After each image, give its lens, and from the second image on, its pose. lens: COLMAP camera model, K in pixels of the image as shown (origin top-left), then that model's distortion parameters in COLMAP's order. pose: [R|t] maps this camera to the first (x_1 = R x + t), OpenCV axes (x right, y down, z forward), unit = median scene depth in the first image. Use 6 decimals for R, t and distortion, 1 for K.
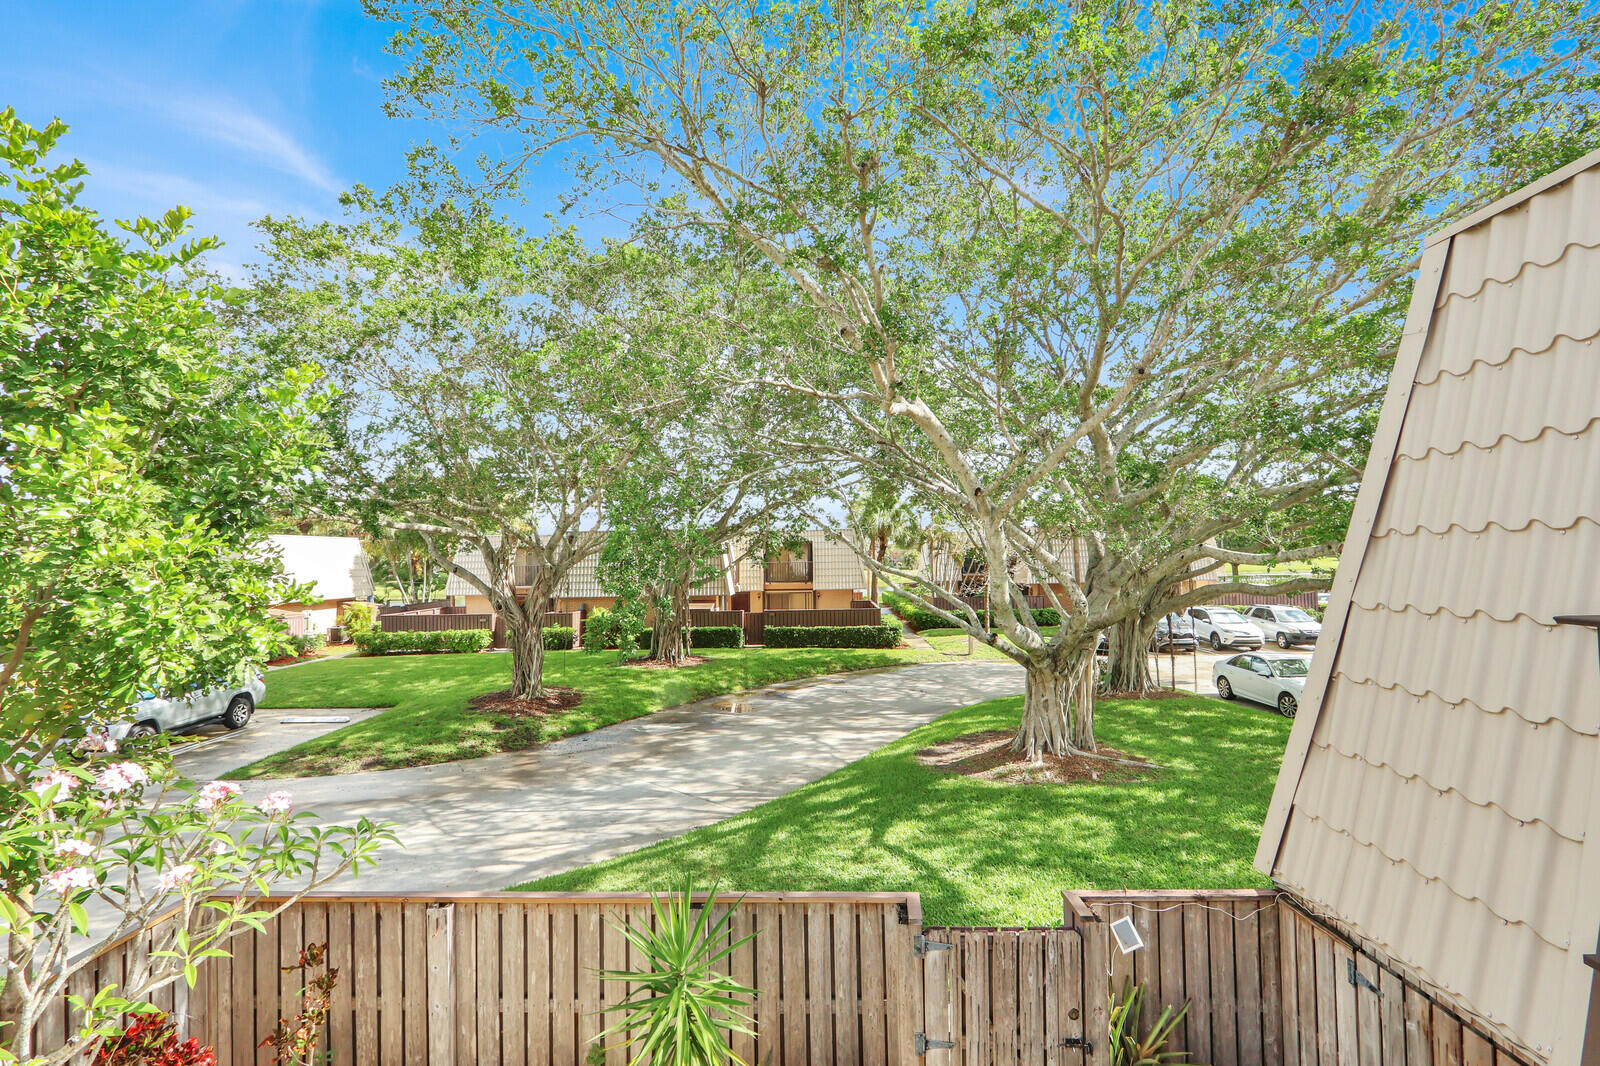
lens RADIAL K [[755.0, 0, 803.6], [0, 755.0, 527.1], [0, 0, 1]] dist [-0.017130, 0.003036]
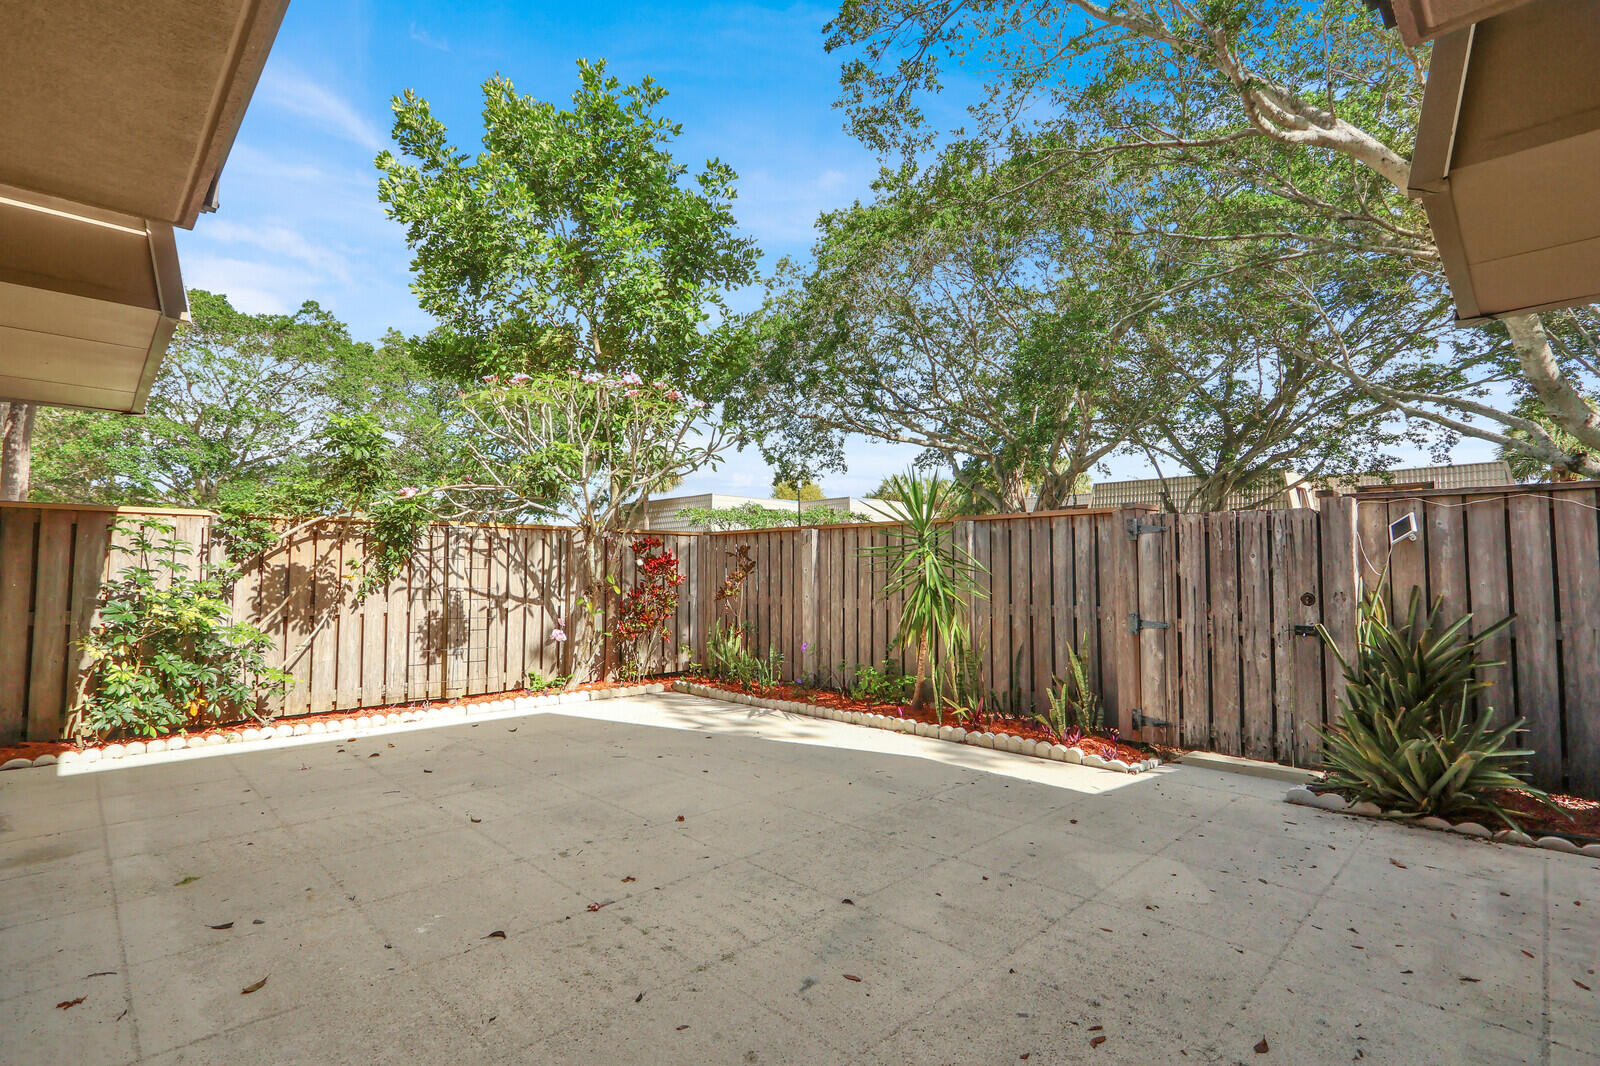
lens RADIAL K [[755.0, 0, 795.3], [0, 755.0, 537.6], [0, 0, 1]] dist [-0.017130, 0.003036]
pose [[0.722439, -0.021086, -0.691114, 0.224785], [0.012684, 0.999771, -0.017244, 0.243168], [0.691319, 0.003691, 0.722540, -0.032200]]
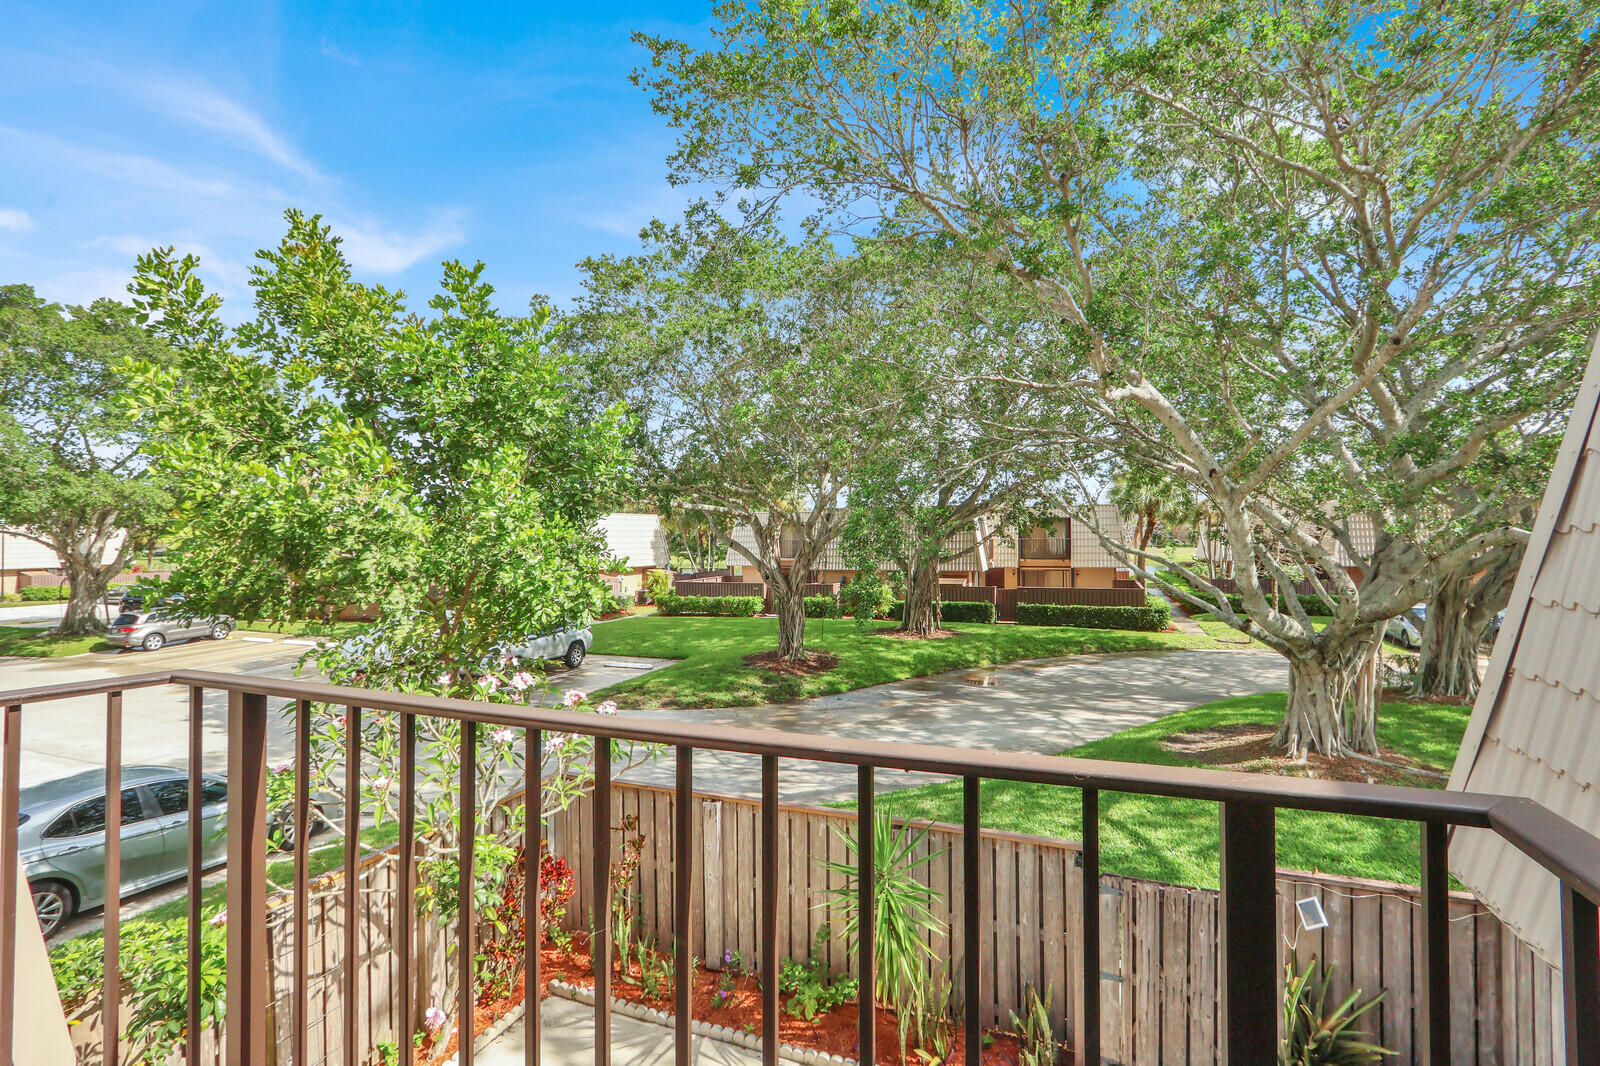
lens RADIAL K [[755.0, 0, 790.2], [0, 755.0, 524.2], [0, 0, 1]] dist [-0.017130, 0.003036]
pose [[0.935288, 0.002918, -0.353877, 0.053118], [0.007913, 0.999544, 0.029156, -0.011081], [0.353800, -0.030070, 0.934838, -0.084617]]
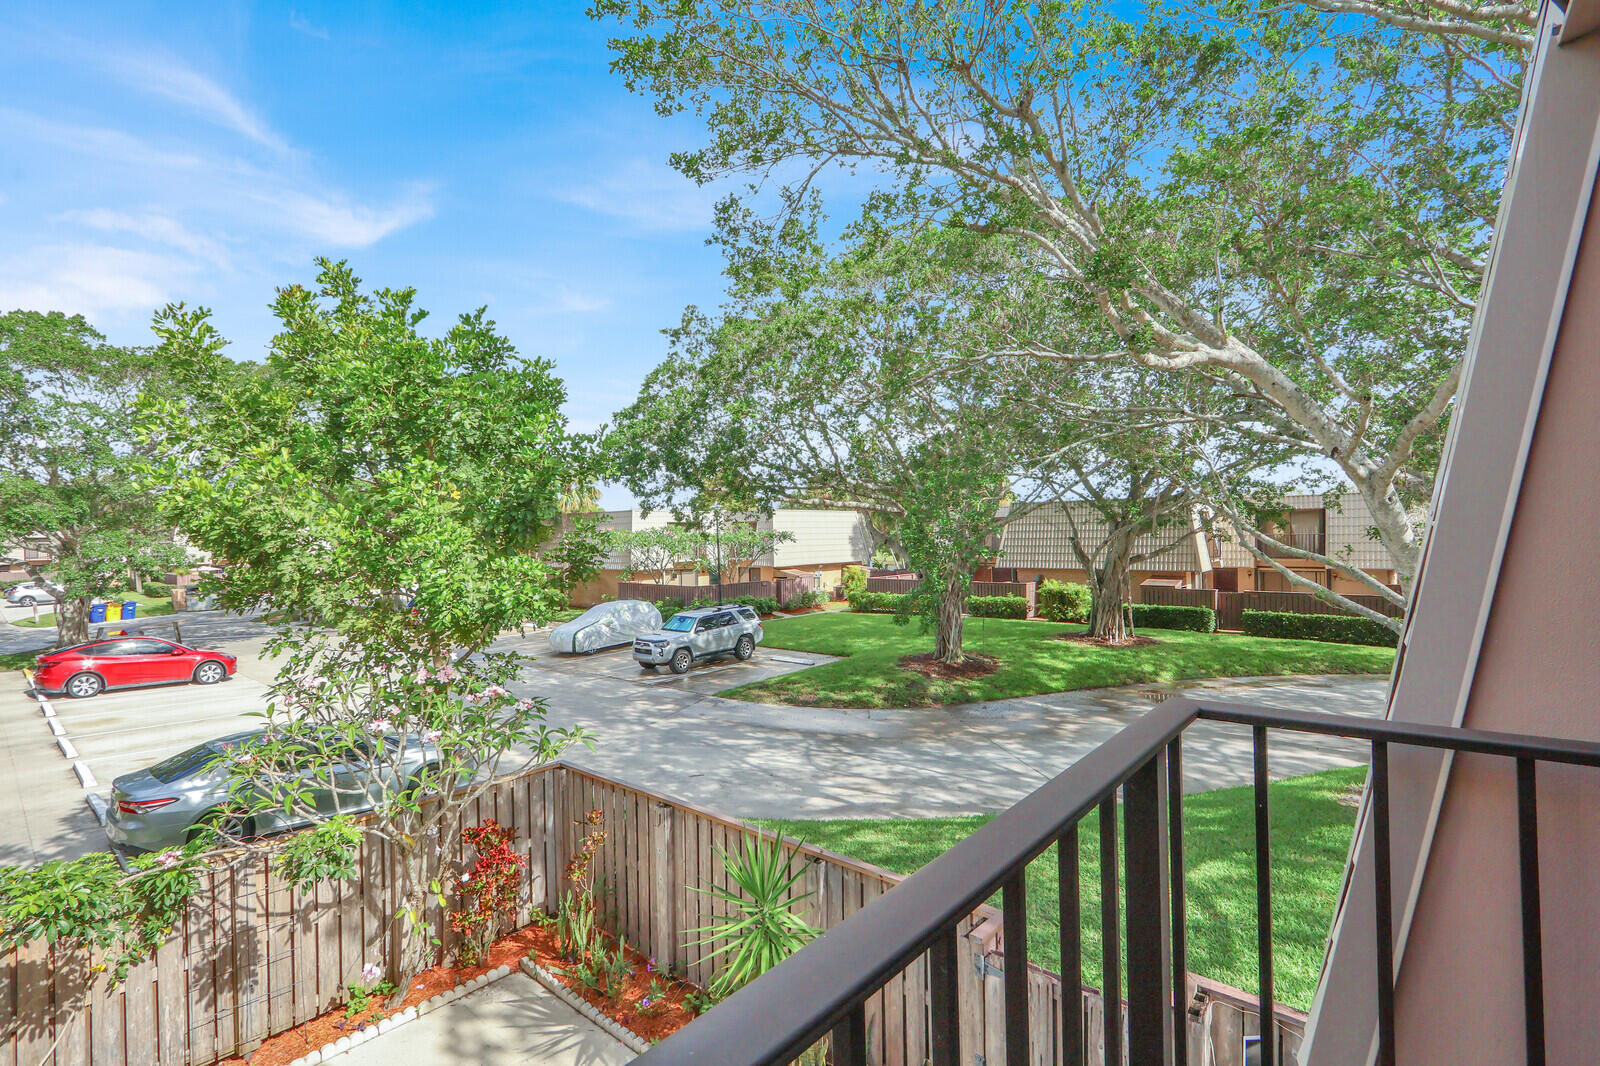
lens RADIAL K [[755.0, 0, 795.9], [0, 755.0, 527.2], [0, 0, 1]] dist [-0.017130, 0.003036]
pose [[0.775433, 0.002700, -0.631424, 0.238669], [0.024782, 0.999090, 0.034707, -0.011295], [0.630943, -0.042561, 0.774661, 0.062841]]
